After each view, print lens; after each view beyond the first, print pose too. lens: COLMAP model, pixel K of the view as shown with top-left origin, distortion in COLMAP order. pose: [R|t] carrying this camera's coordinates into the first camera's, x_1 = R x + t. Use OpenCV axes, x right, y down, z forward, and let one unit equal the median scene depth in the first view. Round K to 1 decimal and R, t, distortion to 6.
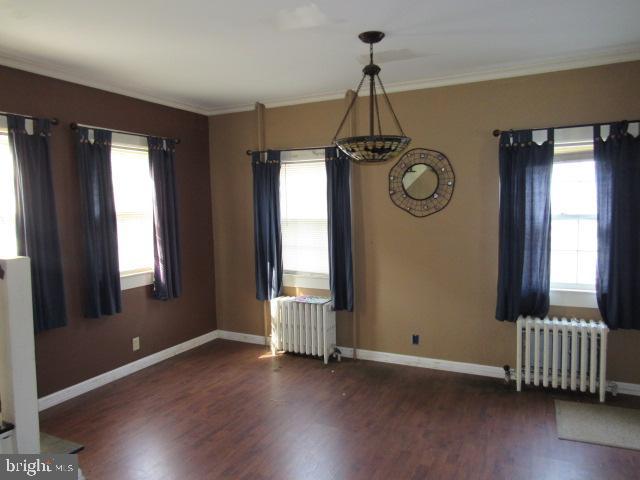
lens RADIAL K [[462.2, 0, 319.9], [0, 462.2, 241.1], [0, 0, 1]] dist [-0.006239, 0.000328]
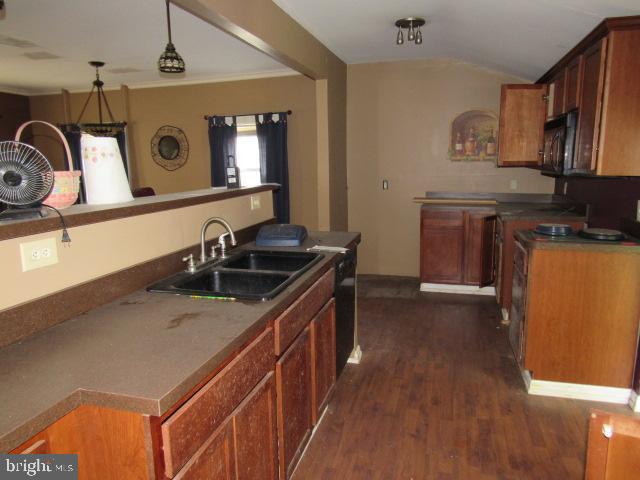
lens RADIAL K [[462.2, 0, 320.8], [0, 462.2, 238.8], [0, 0, 1]] dist [-0.006239, 0.000328]
pose [[0.984139, -0.033015, 0.174301, 0.500778], [0.018056, 0.996069, 0.086723, 0.057742], [-0.176479, -0.082200, 0.980866, -0.718090]]
